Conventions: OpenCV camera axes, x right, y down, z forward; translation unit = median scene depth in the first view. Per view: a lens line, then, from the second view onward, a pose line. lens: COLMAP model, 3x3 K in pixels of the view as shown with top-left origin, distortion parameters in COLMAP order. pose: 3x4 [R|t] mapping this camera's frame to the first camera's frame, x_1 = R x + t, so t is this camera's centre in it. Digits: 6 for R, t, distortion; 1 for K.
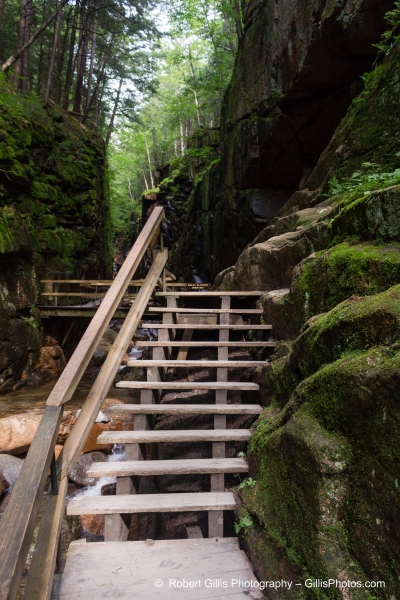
lens RADIAL K [[540.6, 0, 201.7], [0, 540.6, 316.2], [0, 0, 1]] dist [0.011085, -0.004788]
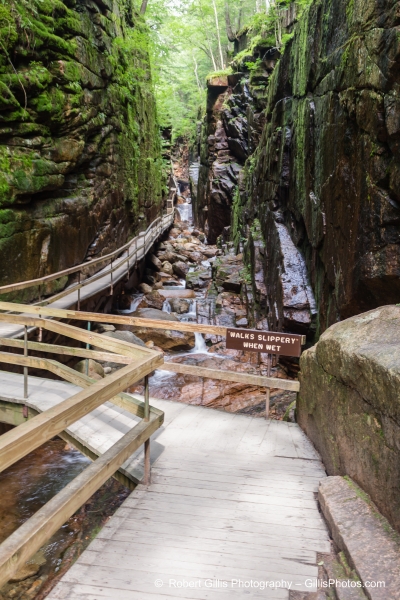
lens RADIAL K [[669.2, 0, 199.2], [0, 669.2, 326.0], [0, 0, 1]] dist [0.005058, -0.008821]
pose [[0.989639, 0.013077, -0.142981, 0.003407], [0.005119, 0.991997, 0.126158, -0.033763], [0.143487, -0.125583, 0.981652, 0.187711]]
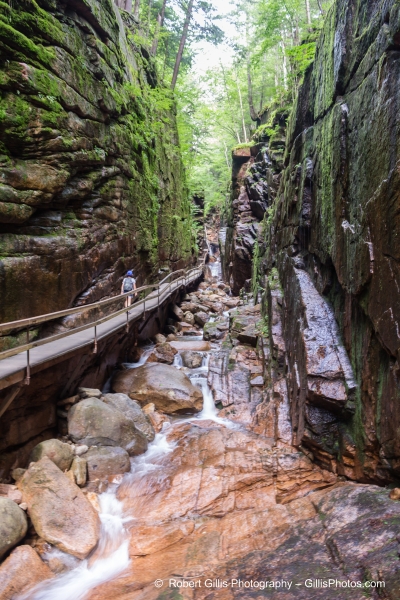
lens RADIAL K [[540.6, 0, 201.7], [0, 540.6, 316.2], [0, 0, 1]] dist [0.011085, -0.004788]
pose [[0.980191, 0.004017, -0.198016, -0.000960], [0.004012, 0.999186, 0.040132, -0.031137], [0.198016, -0.040132, 0.979377, 0.301743]]
